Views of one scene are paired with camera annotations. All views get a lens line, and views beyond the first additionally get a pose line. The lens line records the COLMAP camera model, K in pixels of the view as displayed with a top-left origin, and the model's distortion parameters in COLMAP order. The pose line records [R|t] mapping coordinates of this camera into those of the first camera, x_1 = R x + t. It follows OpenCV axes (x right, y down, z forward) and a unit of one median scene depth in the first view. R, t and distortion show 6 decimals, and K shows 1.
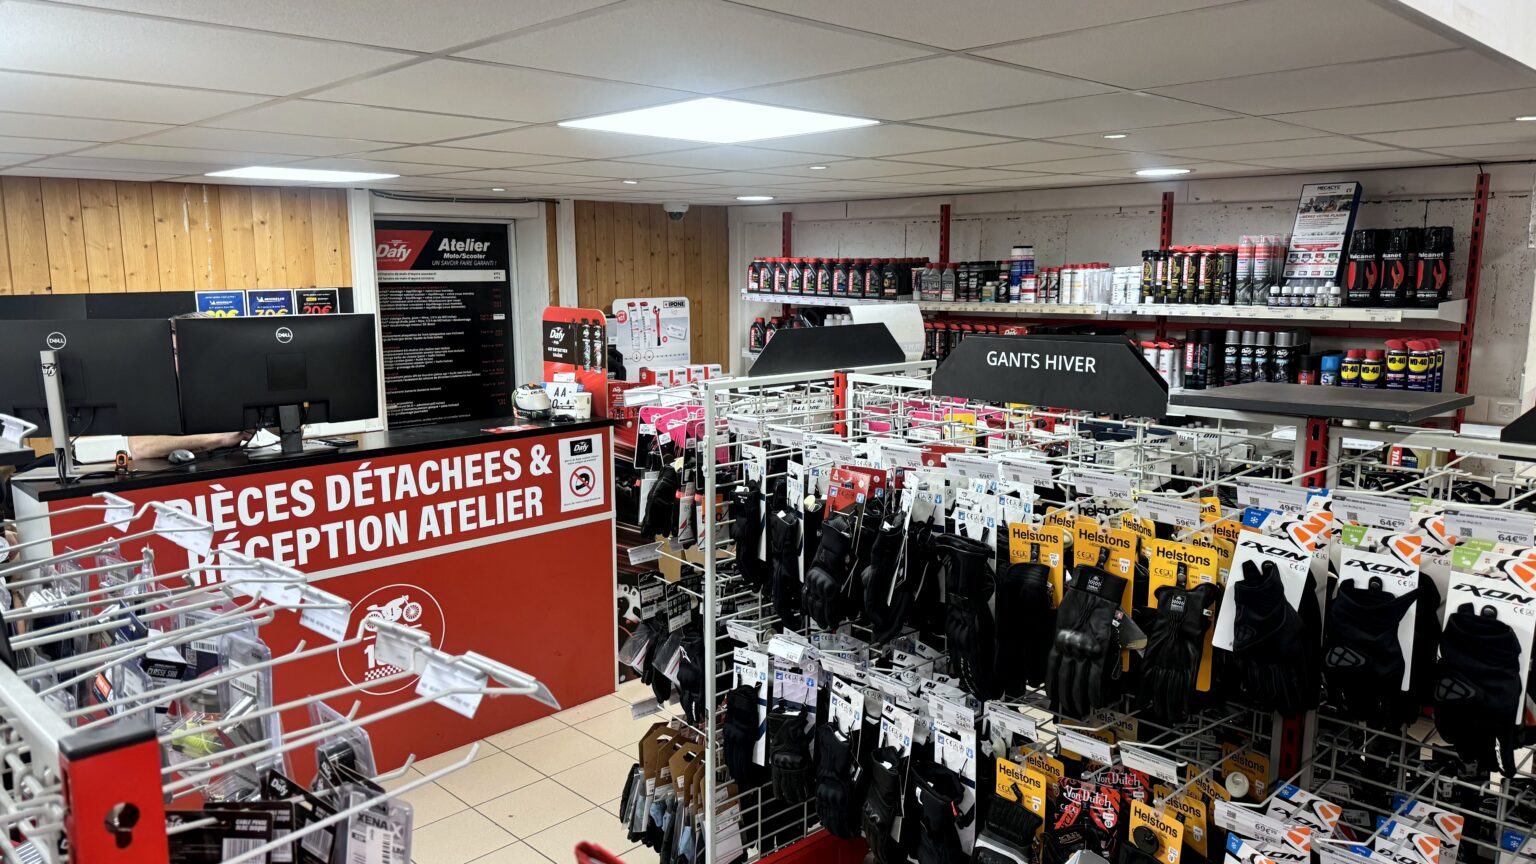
lens RADIAL K [[1119.0, 0, 769.7], [0, 1119.0, 429.7], [0, 0, 1]] dist [0.045322, -0.025754]
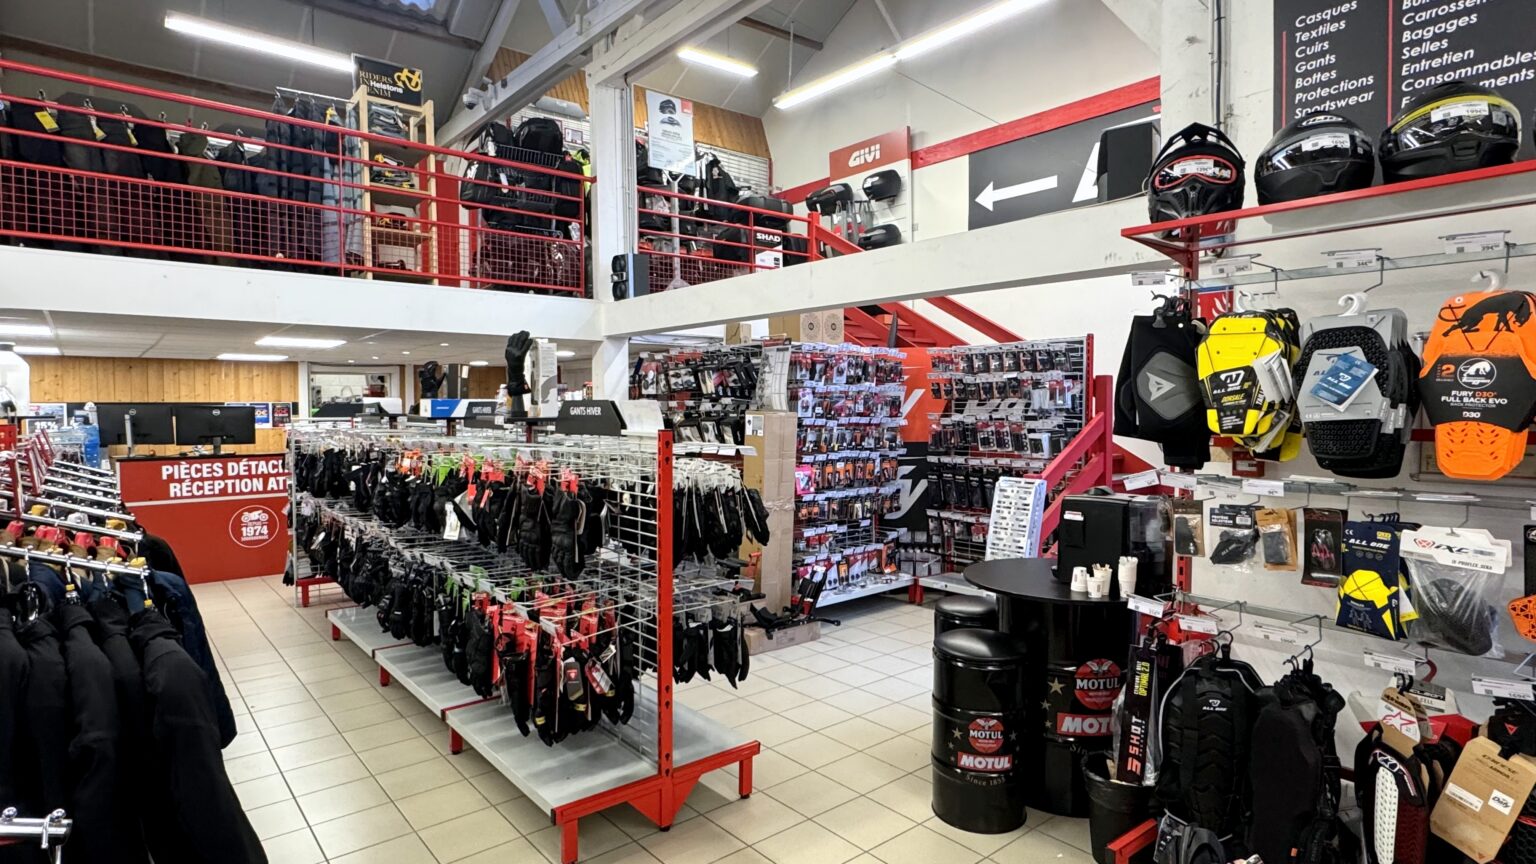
lens RADIAL K [[820.5, 0, 766.4], [0, 820.5, 432.7], [0, 0, 1]] dist [0.000136, 0.000308]
pose [[0.995347, 0.002327, -0.096332, 1.112717], [-0.013743, 0.992916, -0.118017, 0.185770], [0.095375, 0.118792, 0.988328, -0.880436]]
